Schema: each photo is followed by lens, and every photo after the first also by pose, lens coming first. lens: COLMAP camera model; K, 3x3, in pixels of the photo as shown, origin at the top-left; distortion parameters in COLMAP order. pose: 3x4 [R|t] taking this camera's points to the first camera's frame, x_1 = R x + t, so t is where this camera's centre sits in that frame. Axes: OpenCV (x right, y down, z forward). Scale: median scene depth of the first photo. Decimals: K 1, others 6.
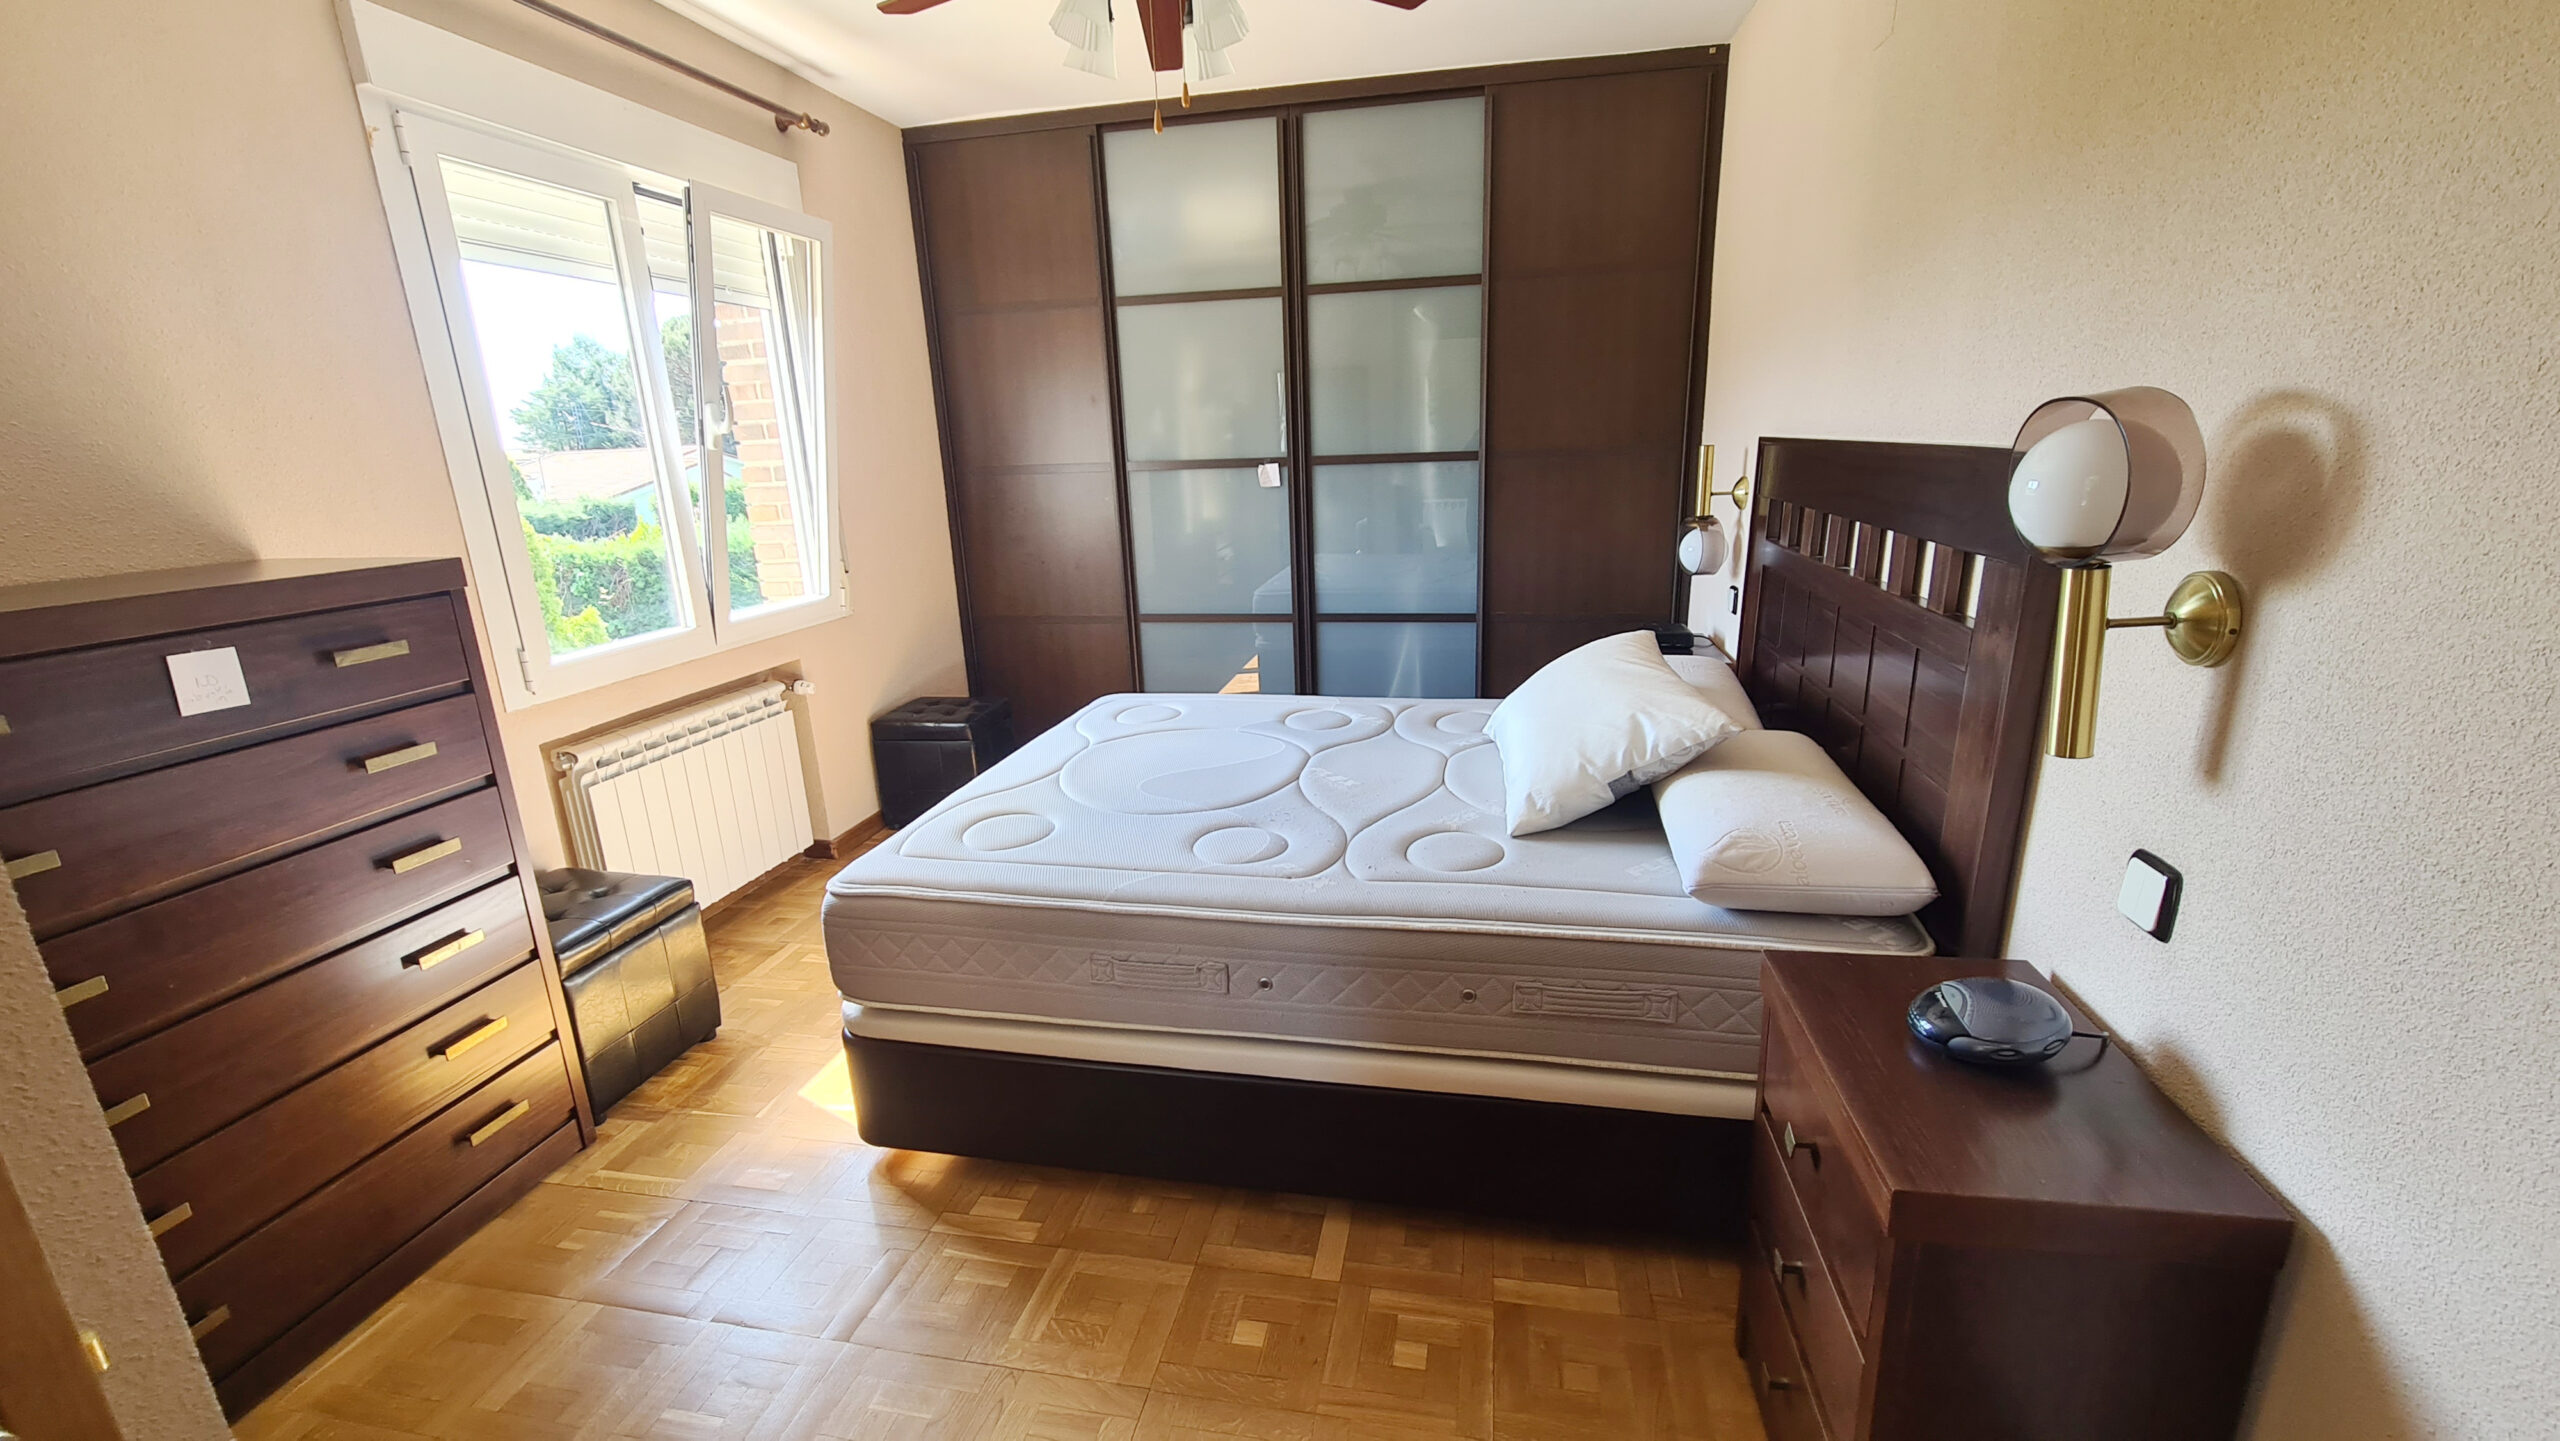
lens RADIAL K [[1052.0, 0, 1282.1], [0, 1052.0, 723.9], [0, 0, 1]] dist [0.001335, -0.002551]
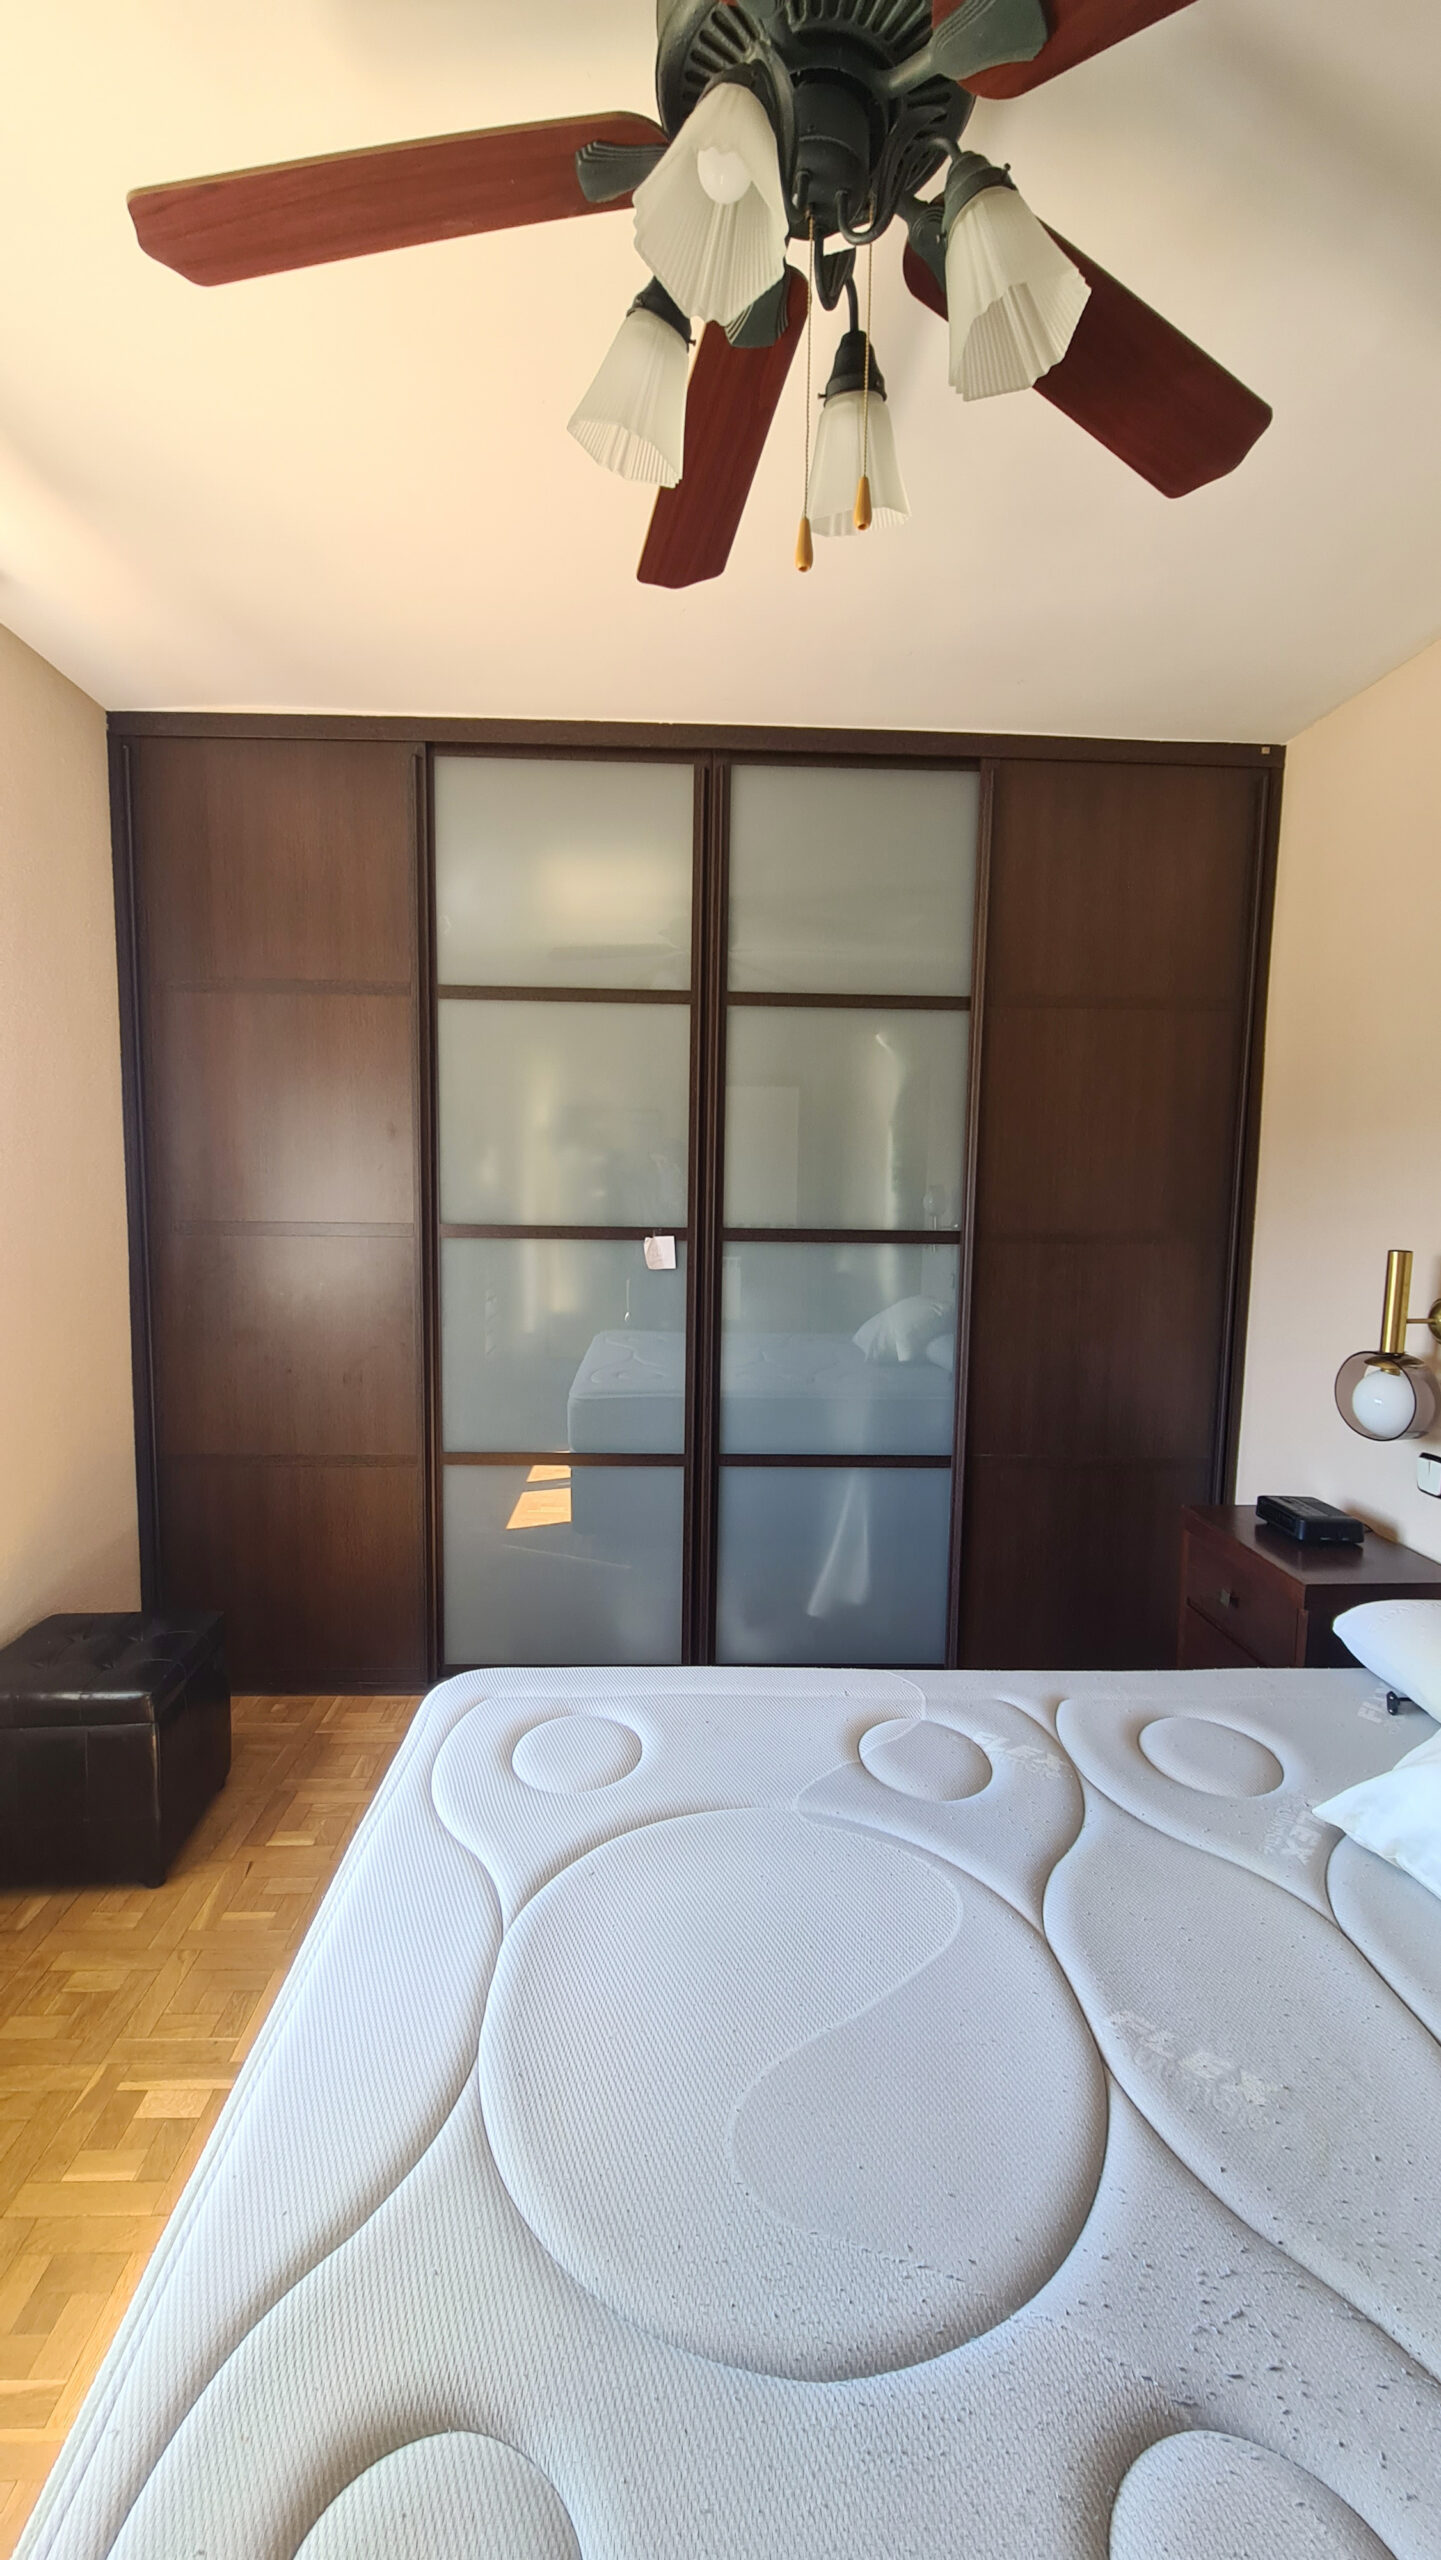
lens RADIAL K [[1052.0, 0, 715.5], [0, 1052.0, 1272.0], [0, 0, 1]] dist [0.001335, -0.002551]
pose [[0.972345, 0.029399, 0.231693, -0.138106], [0.012781, 0.983861, -0.178477, -0.104939], [-0.233200, 0.176503, 0.956276, 0.354631]]
